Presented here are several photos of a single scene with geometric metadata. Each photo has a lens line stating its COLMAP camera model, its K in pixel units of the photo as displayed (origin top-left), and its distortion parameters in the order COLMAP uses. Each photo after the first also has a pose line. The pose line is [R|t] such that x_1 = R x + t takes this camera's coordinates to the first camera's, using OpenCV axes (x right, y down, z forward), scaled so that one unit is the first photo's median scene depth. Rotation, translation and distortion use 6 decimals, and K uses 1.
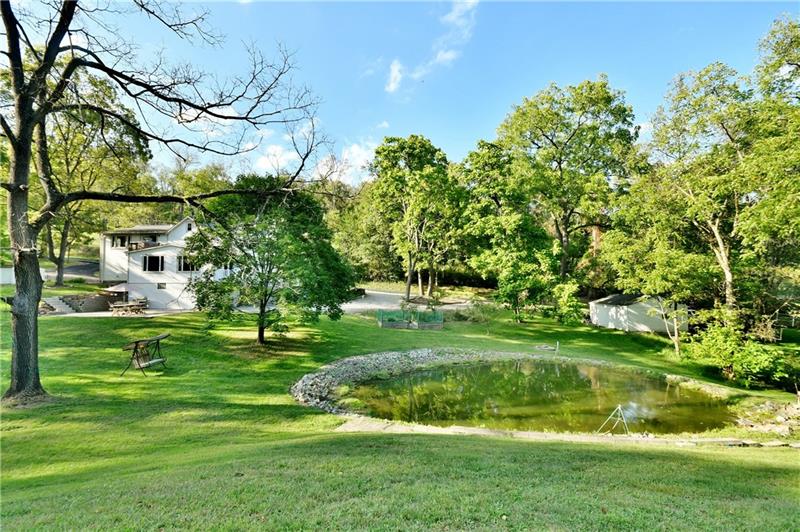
lens RADIAL K [[358.0, 0, 400.0], [0, 358.0, 266.0], [0, 0, 1]] dist [-0.009400, -0.000517]
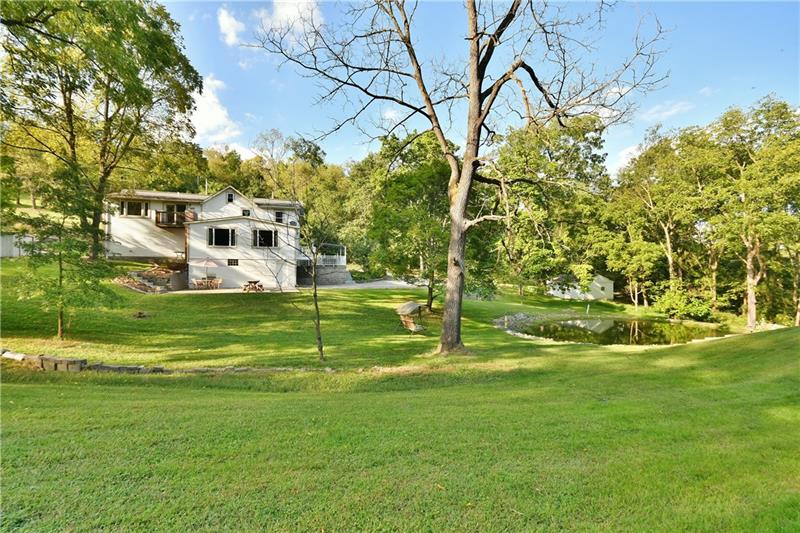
lens RADIAL K [[358.0, 0, 400.0], [0, 358.0, 266.5], [0, 0, 1]] dist [-0.009400, -0.000517]
pose [[0.922232, 0.009315, 0.386525, -0.625523], [-0.023025, 0.999259, 0.030855, 0.029158], [-0.385951, -0.037355, 0.921763, -0.000966]]
